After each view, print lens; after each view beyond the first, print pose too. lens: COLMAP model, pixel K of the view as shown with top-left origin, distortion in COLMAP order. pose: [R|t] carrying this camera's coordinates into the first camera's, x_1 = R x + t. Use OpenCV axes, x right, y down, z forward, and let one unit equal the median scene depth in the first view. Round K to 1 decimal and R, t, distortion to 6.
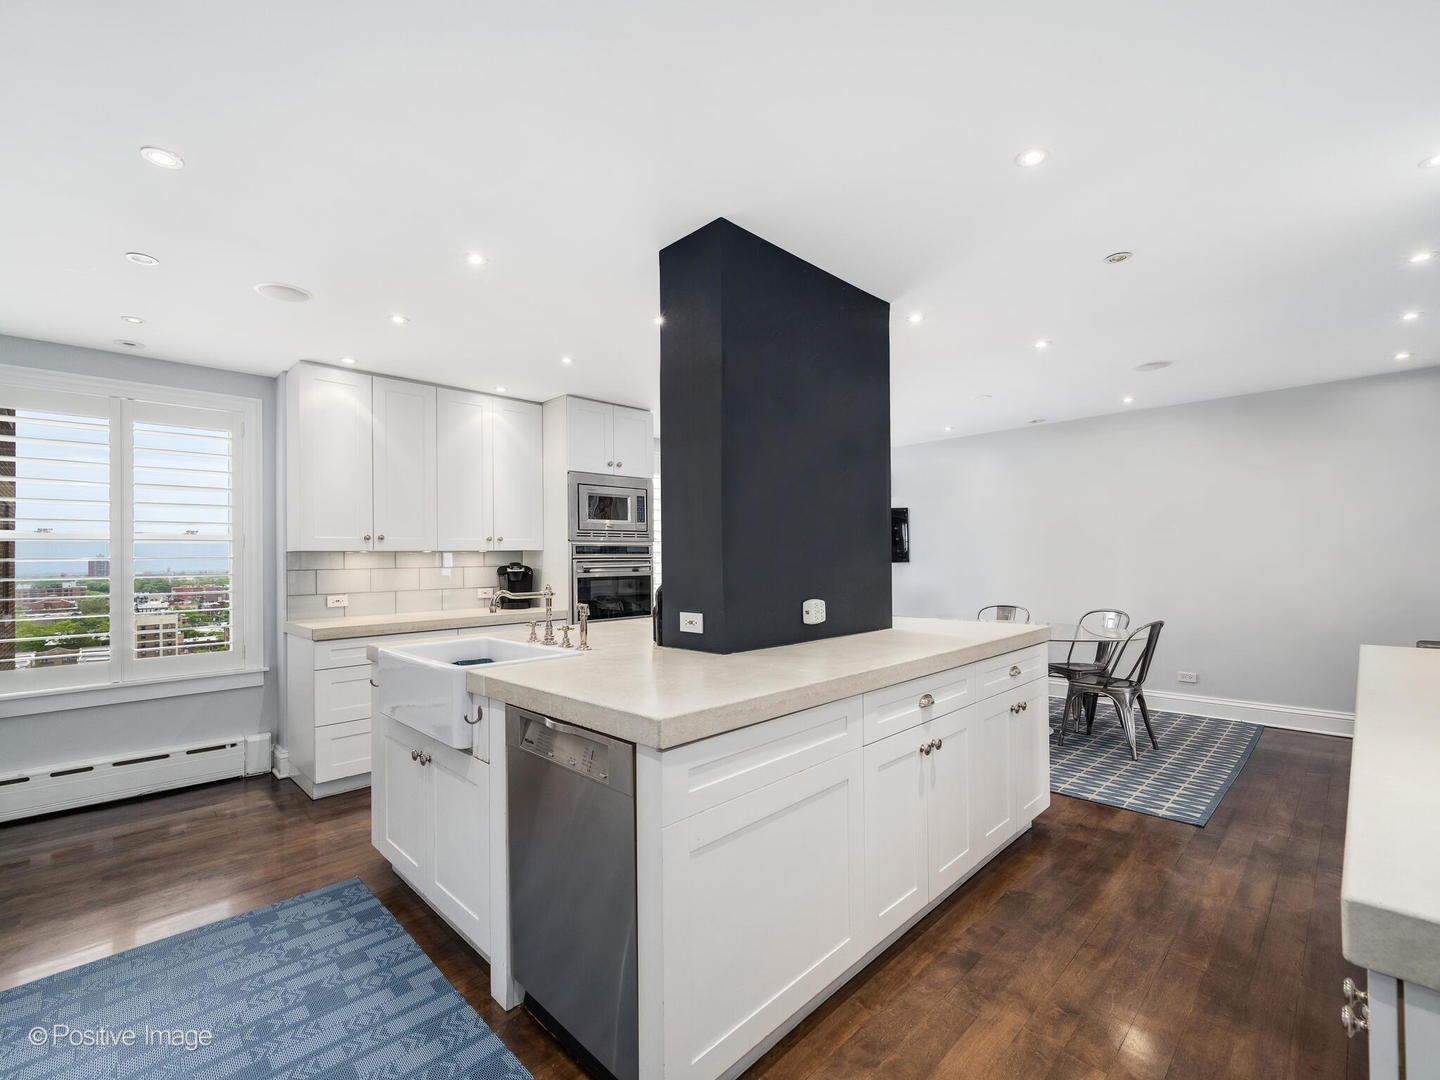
lens RADIAL K [[636.3, 0, 726.3], [0, 636.3, 546.3], [0, 0, 1]] dist [0.017332, 0.000123]
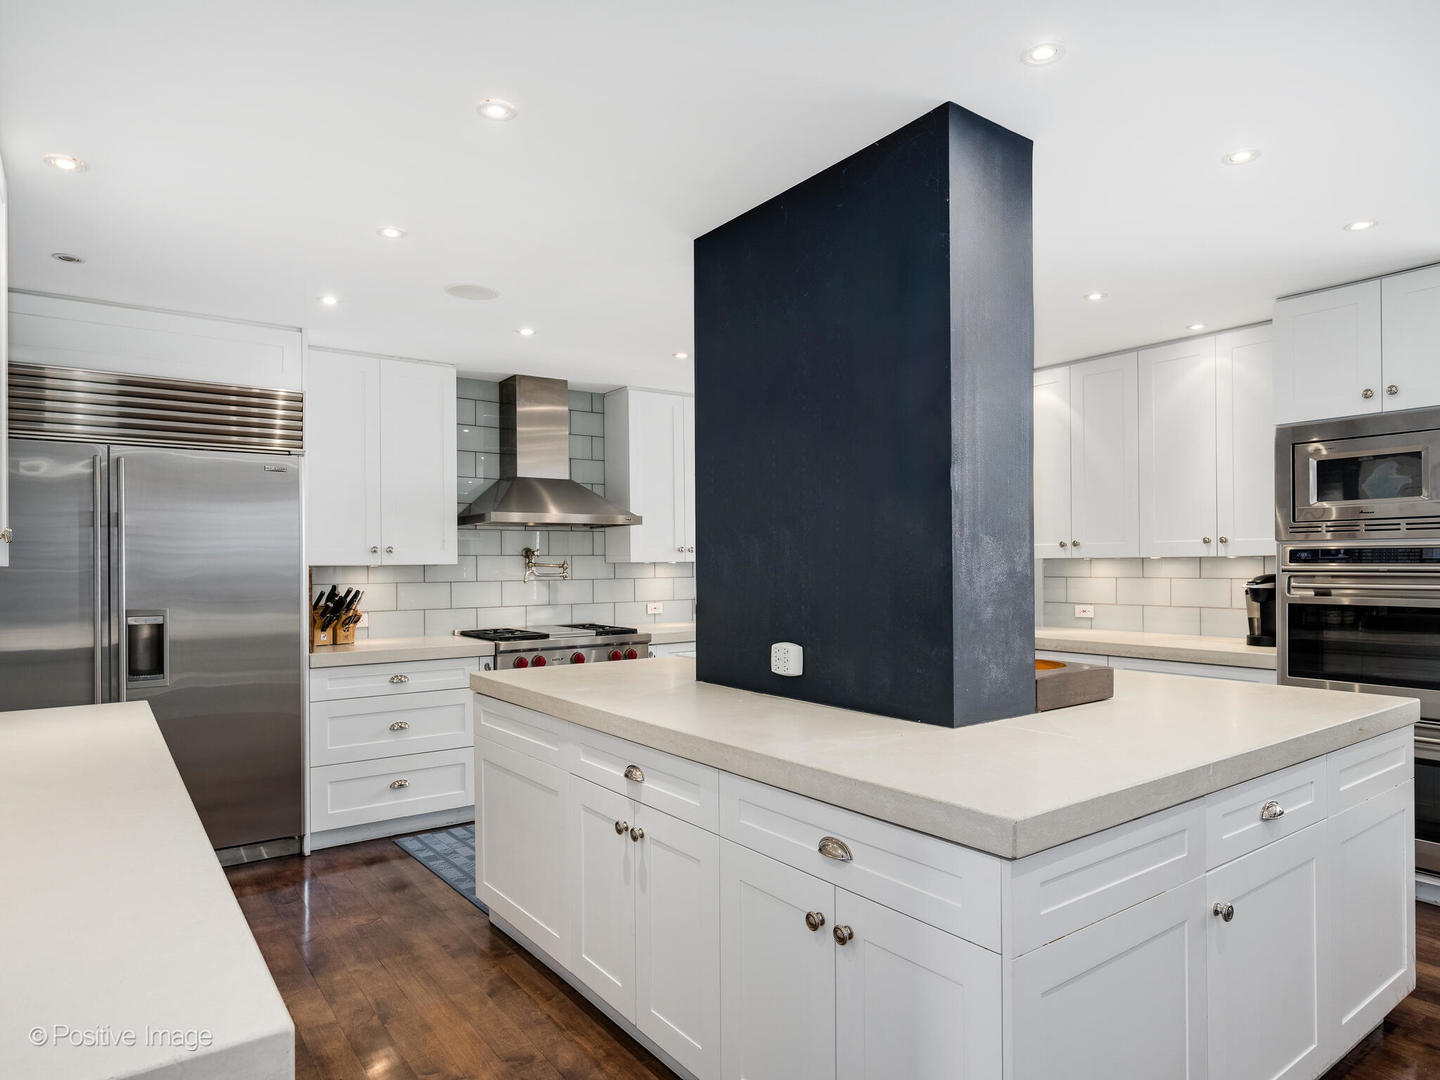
lens RADIAL K [[867.9, 0, 723.3], [0, 867.9, 542.4], [0, 0, 1]] dist [-0.006837, -0.000354]
pose [[-0.145696, -0.008385, -0.989294, 0.672590], [0.028692, 0.999508, -0.012697, -0.013031], [0.988913, -0.030235, -0.145384, 0.630090]]
